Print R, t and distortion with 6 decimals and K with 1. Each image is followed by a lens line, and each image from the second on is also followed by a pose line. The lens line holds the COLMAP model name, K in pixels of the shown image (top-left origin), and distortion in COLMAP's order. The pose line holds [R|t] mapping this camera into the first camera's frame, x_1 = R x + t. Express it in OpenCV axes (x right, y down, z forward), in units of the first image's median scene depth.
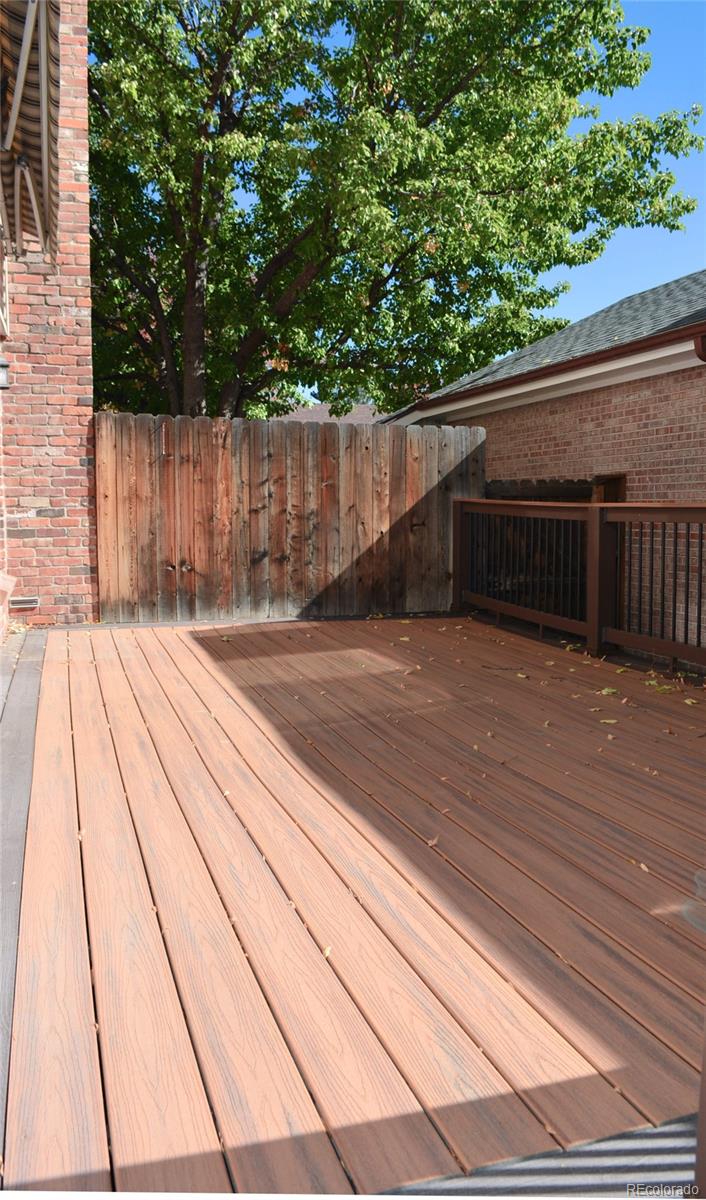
lens RADIAL K [[865.4, 0, 353.0], [0, 865.4, 600.0], [0, 0, 1]] dist [-0.077650, -0.002178]
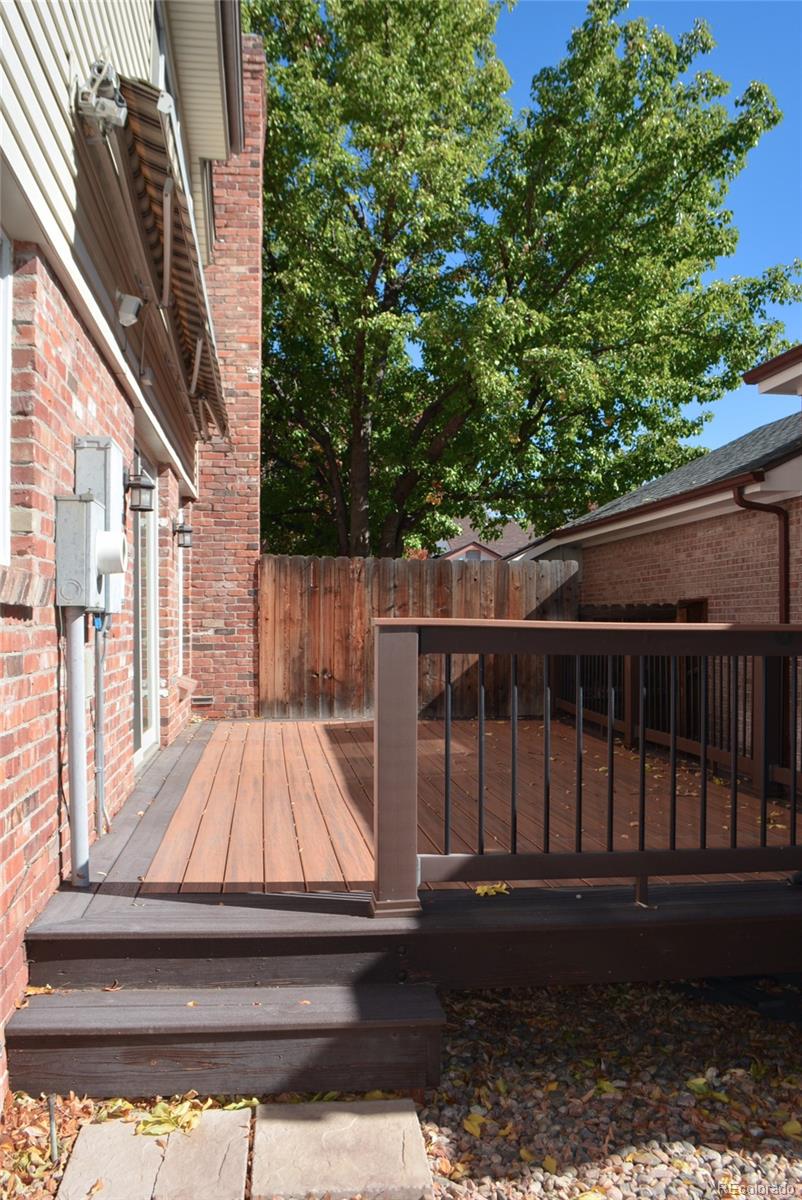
lens RADIAL K [[985.2, 0, 407.4], [0, 985.2, 617.7], [0, 0, 1]] dist [-0.081178, 0.010854]
pose [[0.981429, 0.000764, -0.191824, 0.193824], [-0.020922, 0.994453, -0.103080, 0.023988], [0.190681, 0.105179, 0.976001, -0.383557]]
